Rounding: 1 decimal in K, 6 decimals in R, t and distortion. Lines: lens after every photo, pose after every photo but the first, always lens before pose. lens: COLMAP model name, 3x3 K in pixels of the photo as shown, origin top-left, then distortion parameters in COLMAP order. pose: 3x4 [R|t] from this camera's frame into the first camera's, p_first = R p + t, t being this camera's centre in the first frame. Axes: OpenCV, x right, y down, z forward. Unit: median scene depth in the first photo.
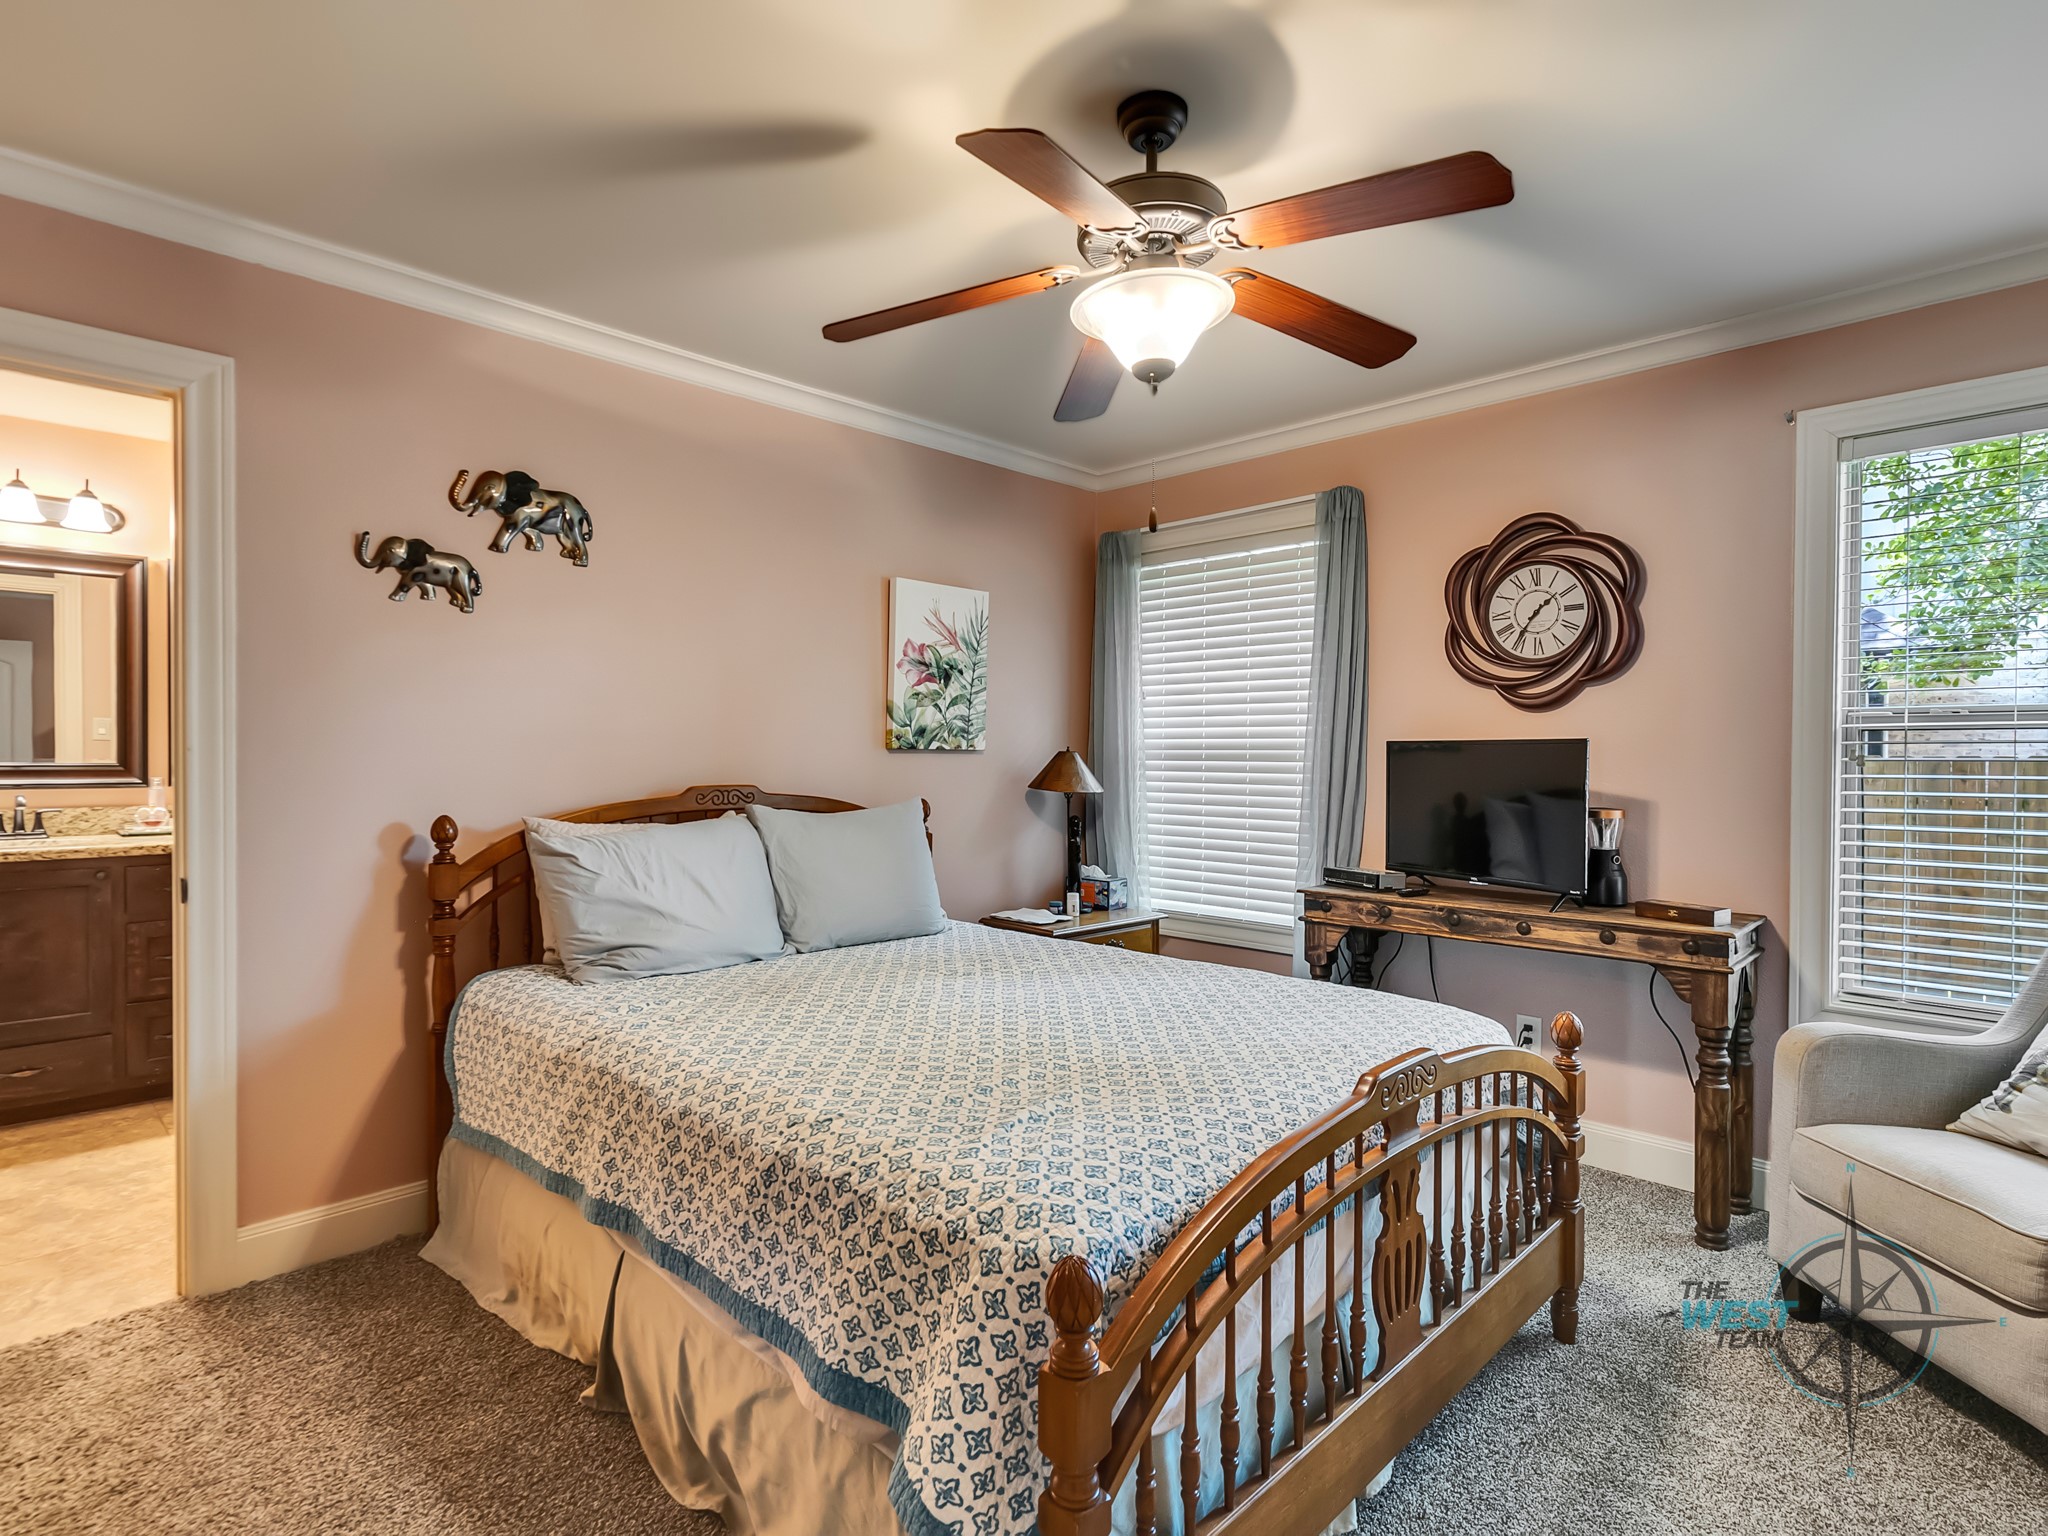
lens RADIAL K [[1046.8, 0, 1009.9], [0, 1046.8, 765.9], [0, 0, 1]] dist [-0.004350, 0.005042]
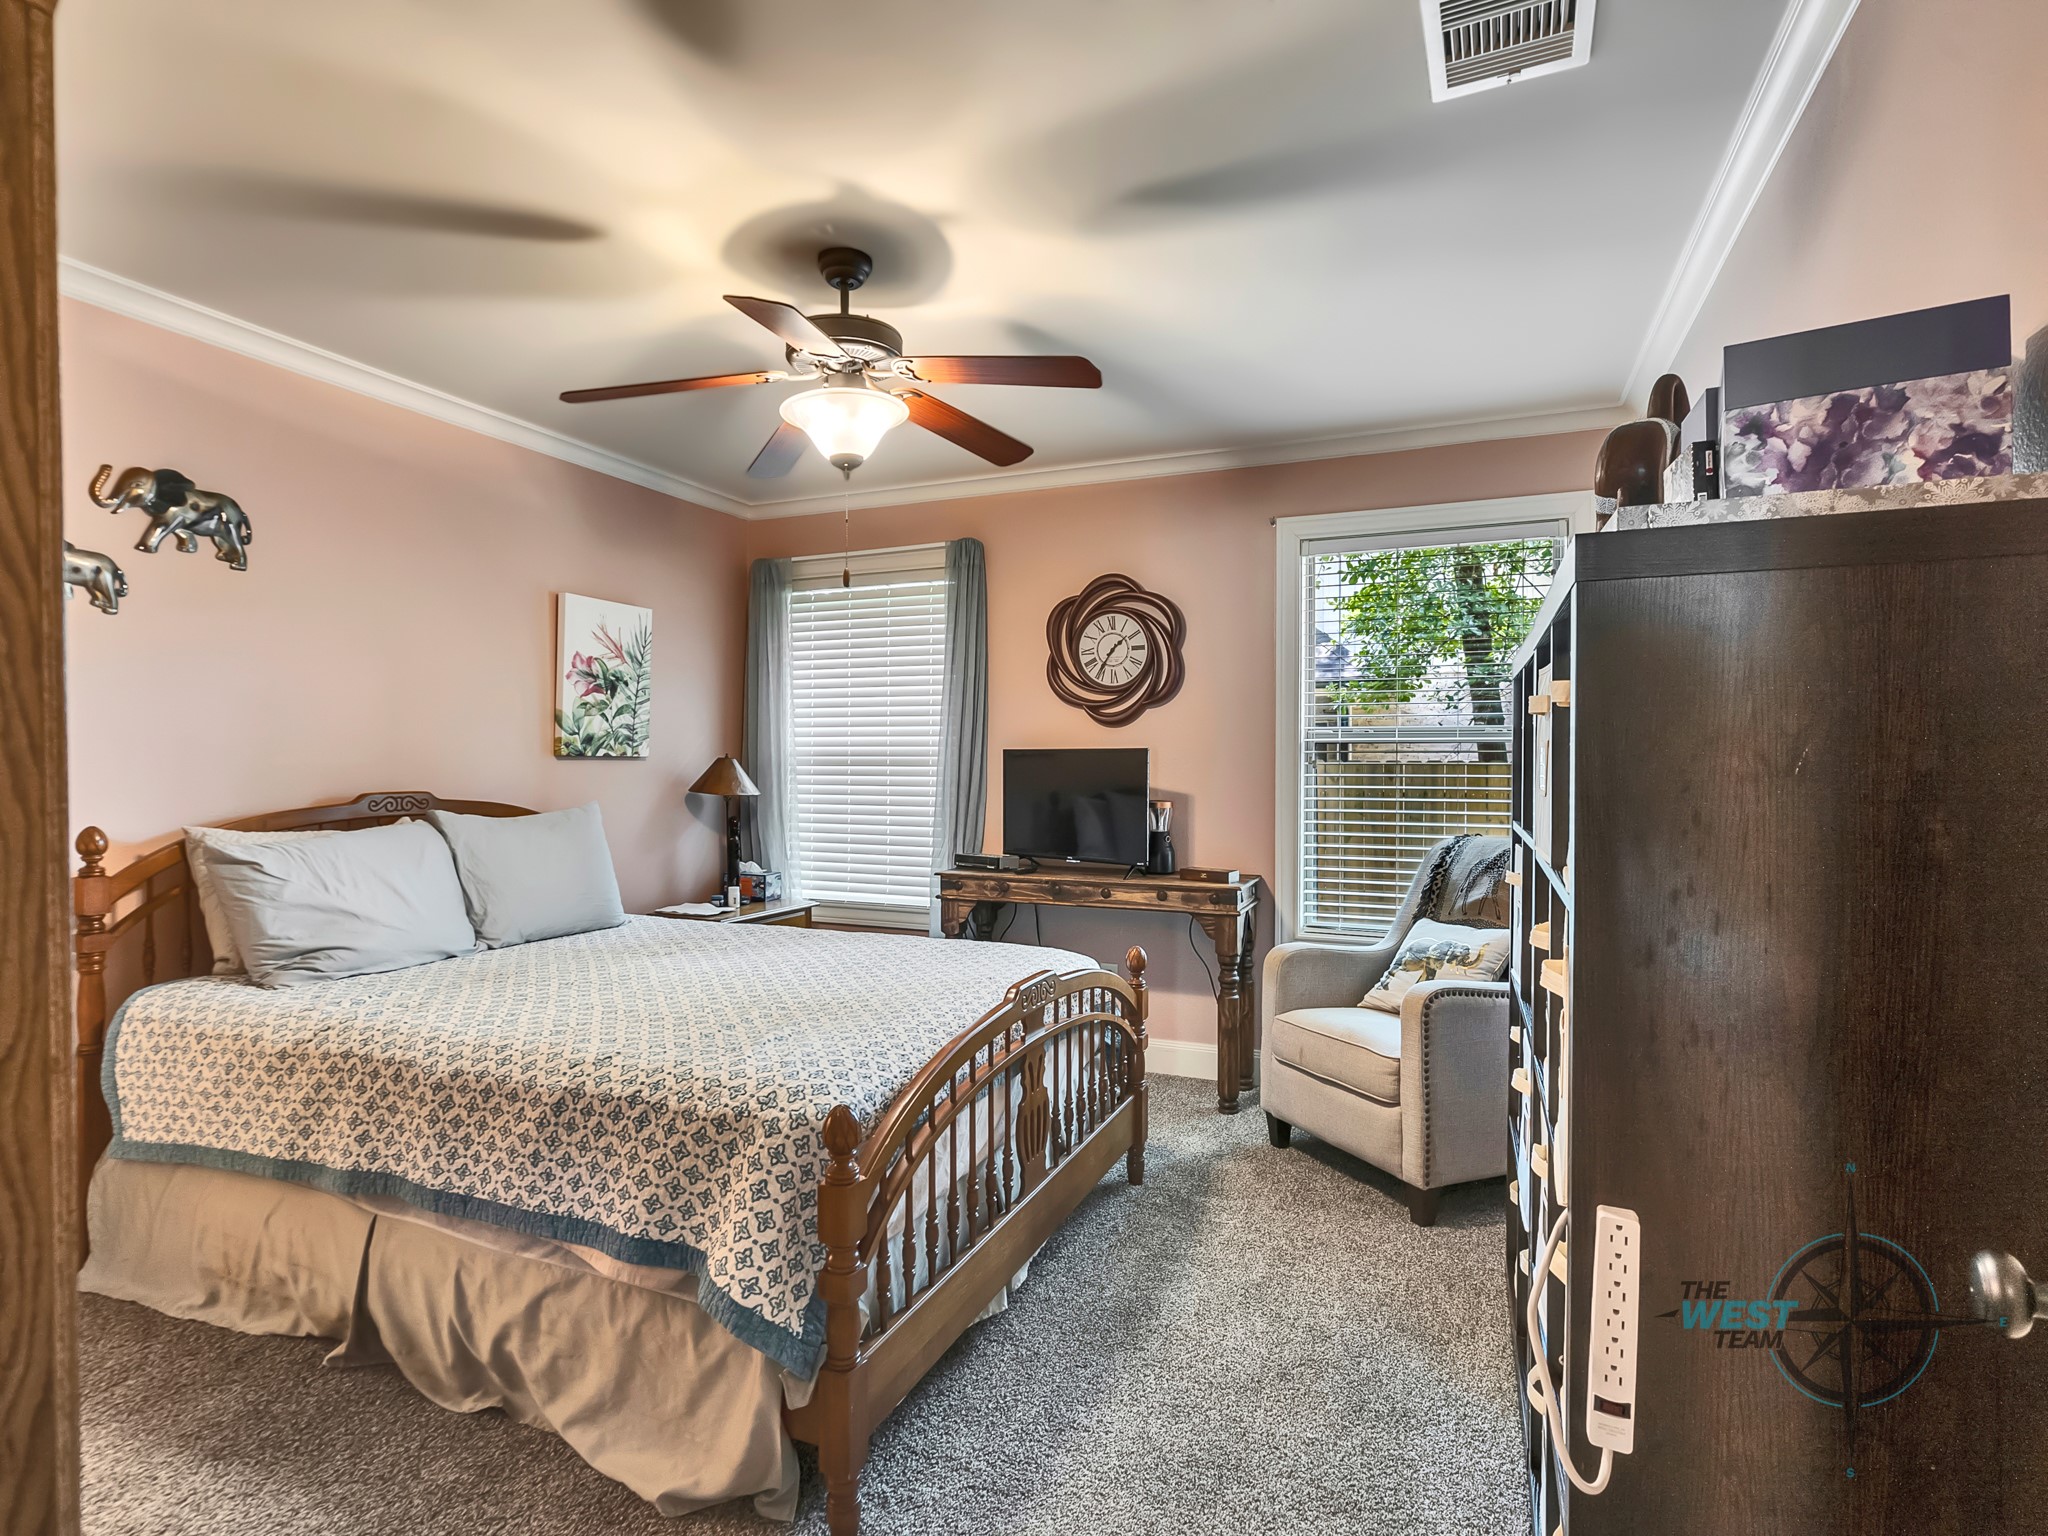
lens RADIAL K [[1041.5, 0, 1007.3], [0, 1041.5, 766.4], [0, 0, 1]] dist [-0.004779, 0.001938]
pose [[0.932011, -0.004071, 0.362408, -0.110136], [0.005604, 0.999979, -0.003179, 0.000133], [-0.362387, 0.004994, 0.932014, -0.197633]]
